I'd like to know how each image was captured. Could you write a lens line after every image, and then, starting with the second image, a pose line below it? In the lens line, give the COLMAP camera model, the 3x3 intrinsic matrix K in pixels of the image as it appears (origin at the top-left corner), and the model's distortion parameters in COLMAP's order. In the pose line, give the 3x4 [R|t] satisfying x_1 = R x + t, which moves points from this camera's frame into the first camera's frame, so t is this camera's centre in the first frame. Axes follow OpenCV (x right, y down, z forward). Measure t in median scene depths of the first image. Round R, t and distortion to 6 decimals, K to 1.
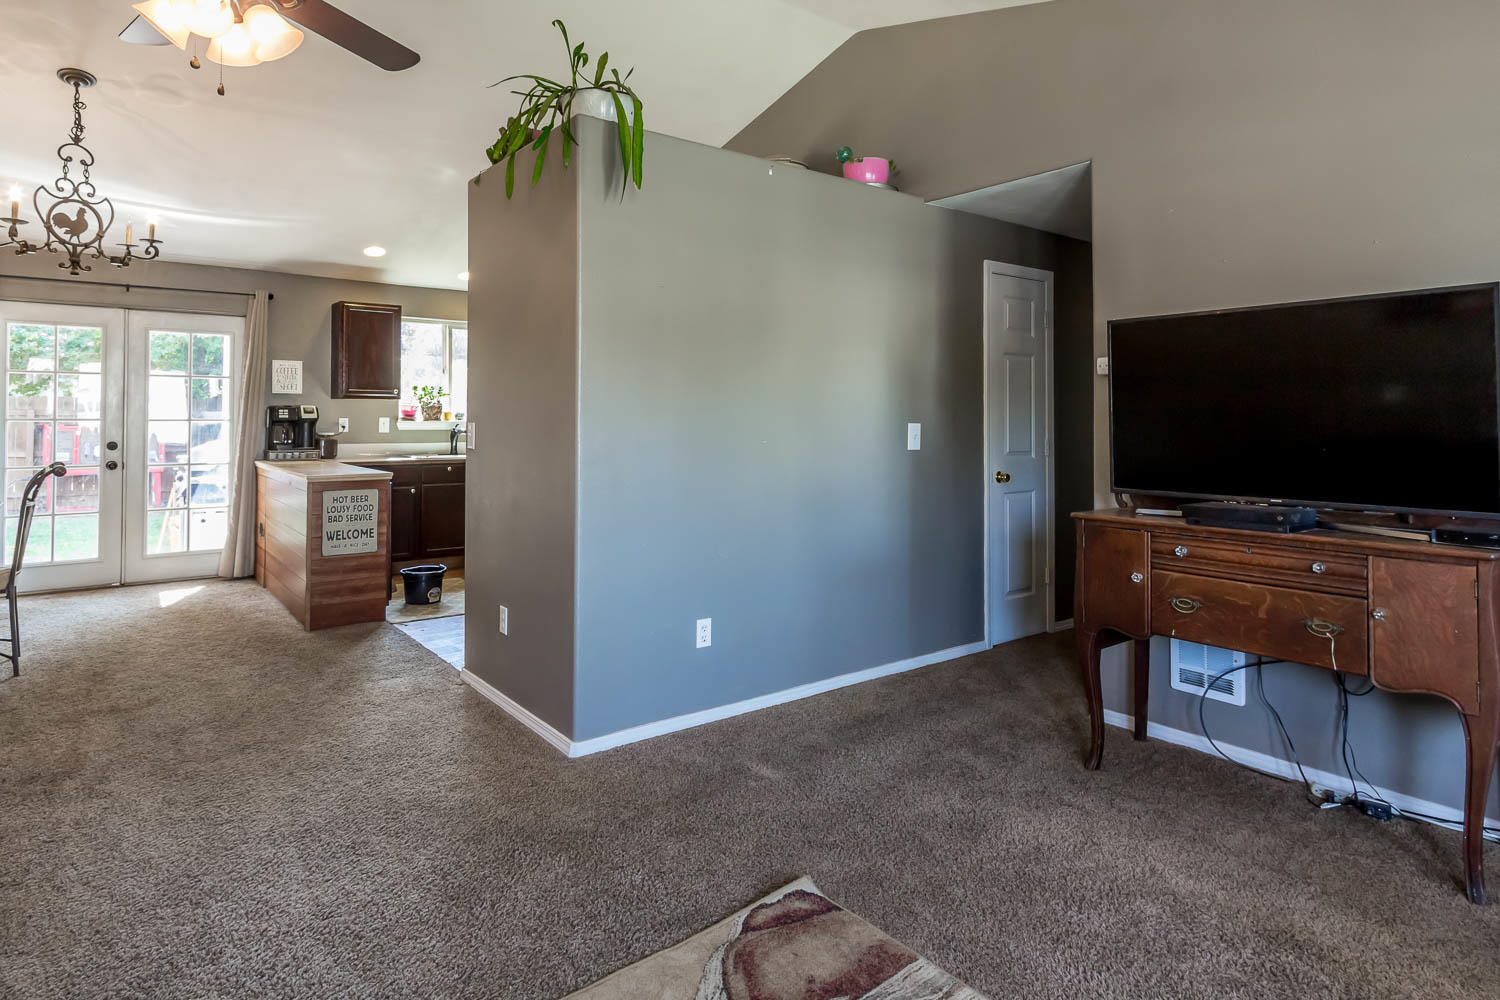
lens RADIAL K [[838.8, 0, 750.5], [0, 838.8, 404.7], [0, 0, 1]] dist [0.001291, -0.000117]
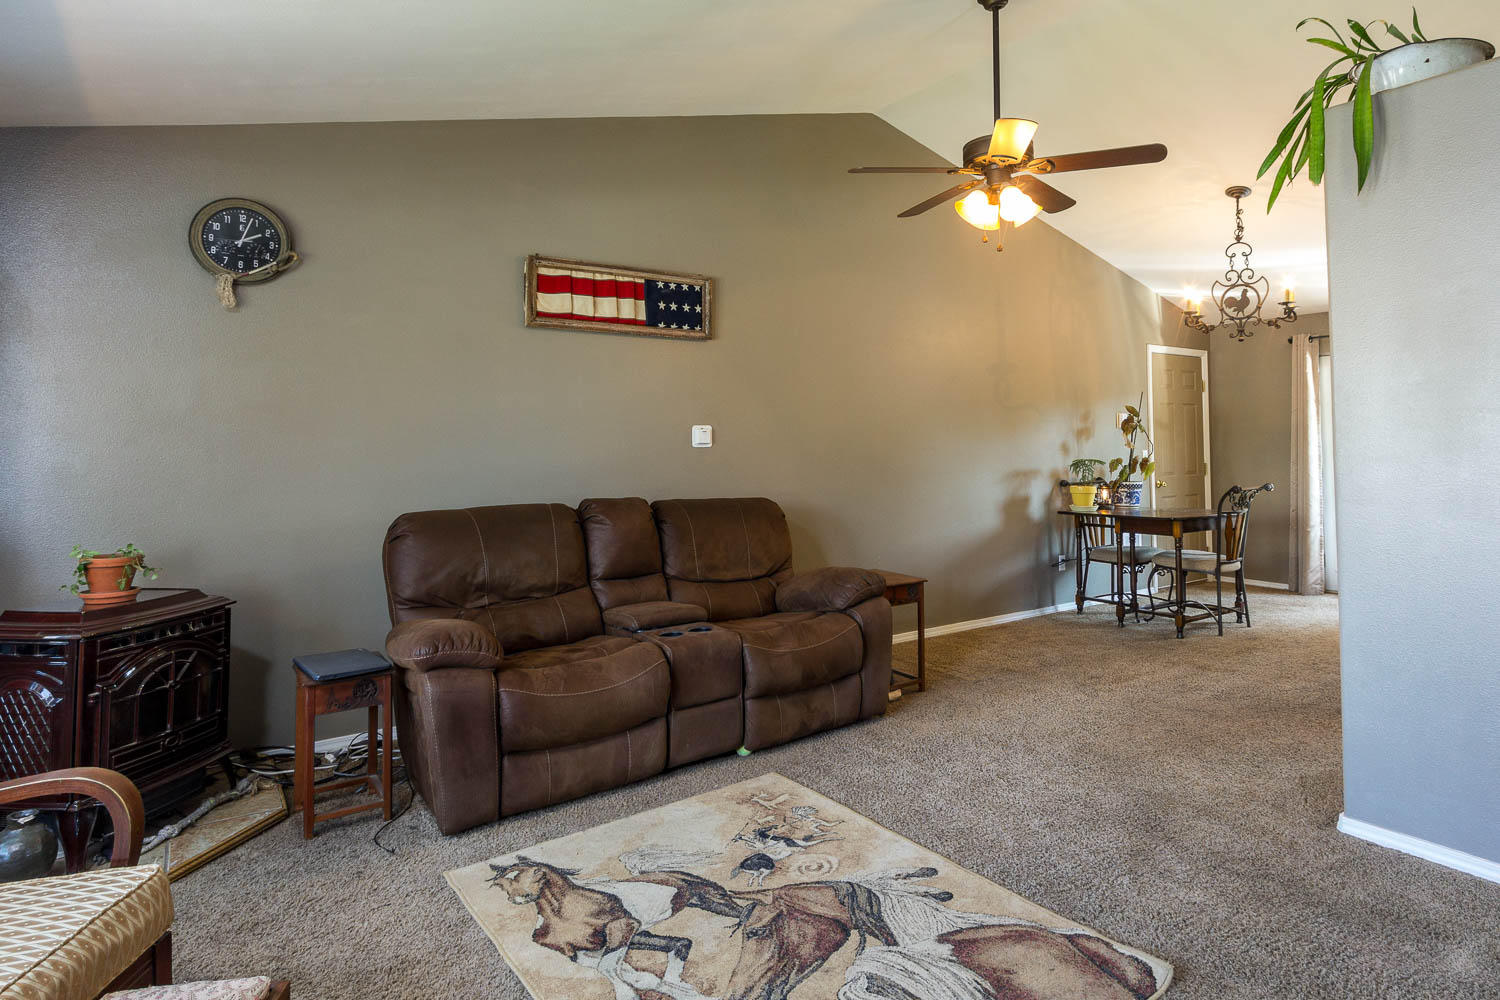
lens RADIAL K [[851.7, 0, 813.6], [0, 851.7, 423.3], [0, 0, 1]] dist [0.003460, -0.000025]
pose [[-0.029658, -0.035994, -0.998912, 0.545410], [0.022164, 0.999082, -0.036658, 0.008497], [0.999314, -0.023227, -0.028833, 0.363375]]
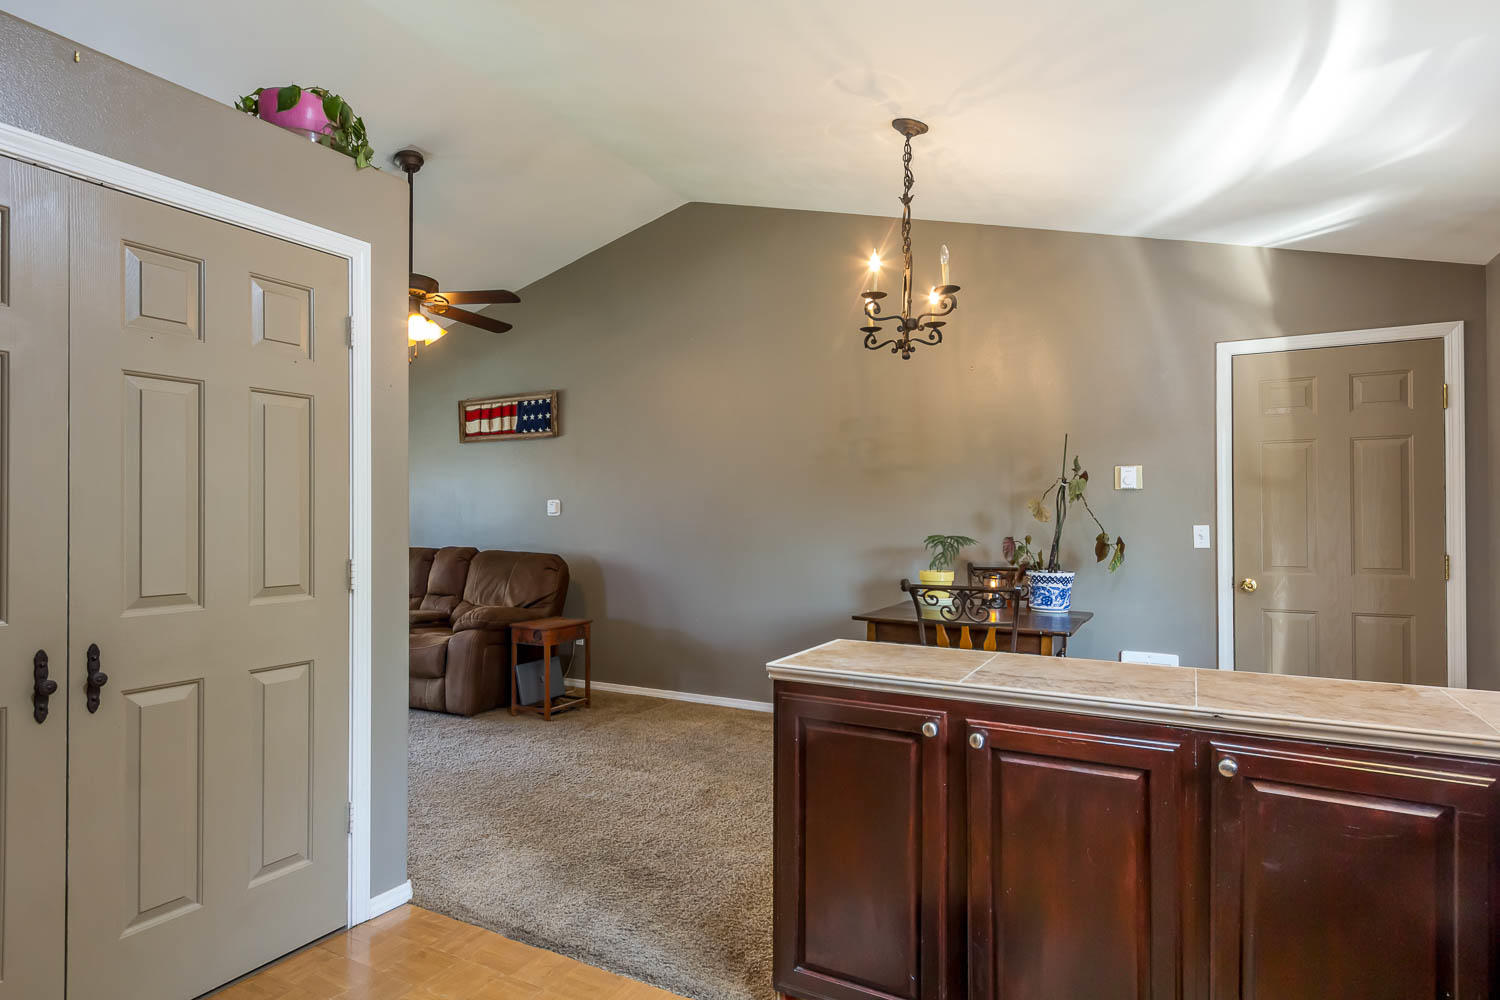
lens RADIAL K [[818.8, 0, 756.0], [0, 818.8, 511.9], [0, 0, 1]] dist [0.000616, -0.001171]
pose [[-0.922266, -0.004928, -0.386524, -0.340788], [0.001625, 0.999860, -0.016625, 0.014170], [0.386552, -0.015961, -0.922130, 1.702287]]
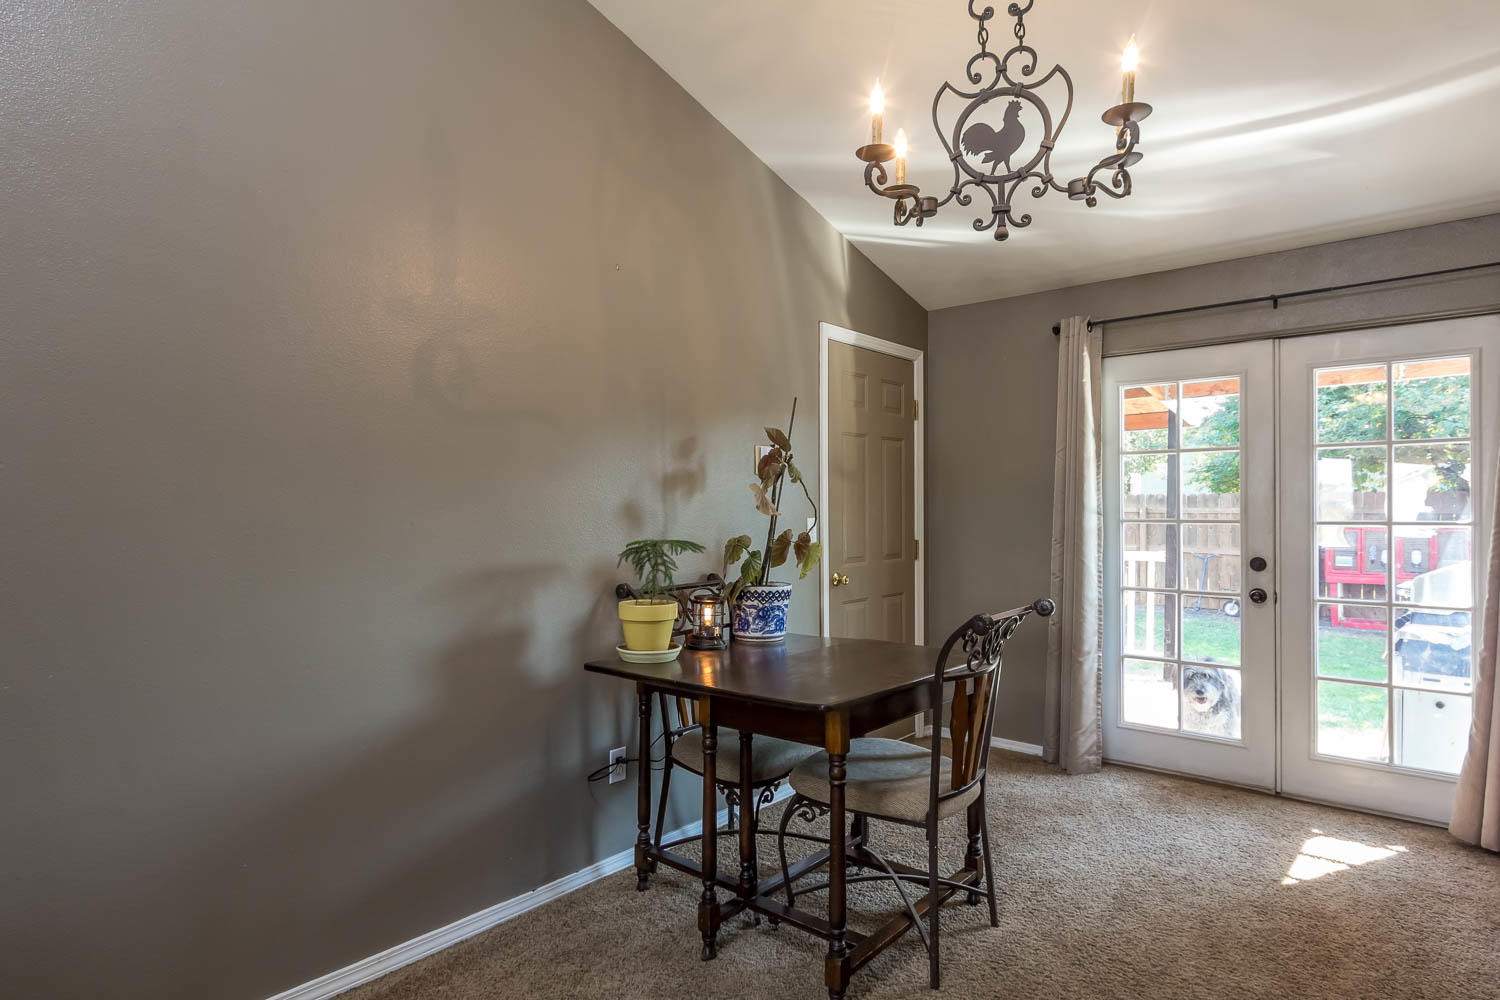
lens RADIAL K [[818.8, 0, 756.0], [0, 818.8, 511.9], [0, 0, 1]] dist [0.000616, -0.001171]
pose [[0.197879, -0.002732, -0.980223, -0.351700], [0.015094, 0.999886, 0.000260, 0.006782], [0.980110, -0.014847, 0.197898, 0.753169]]
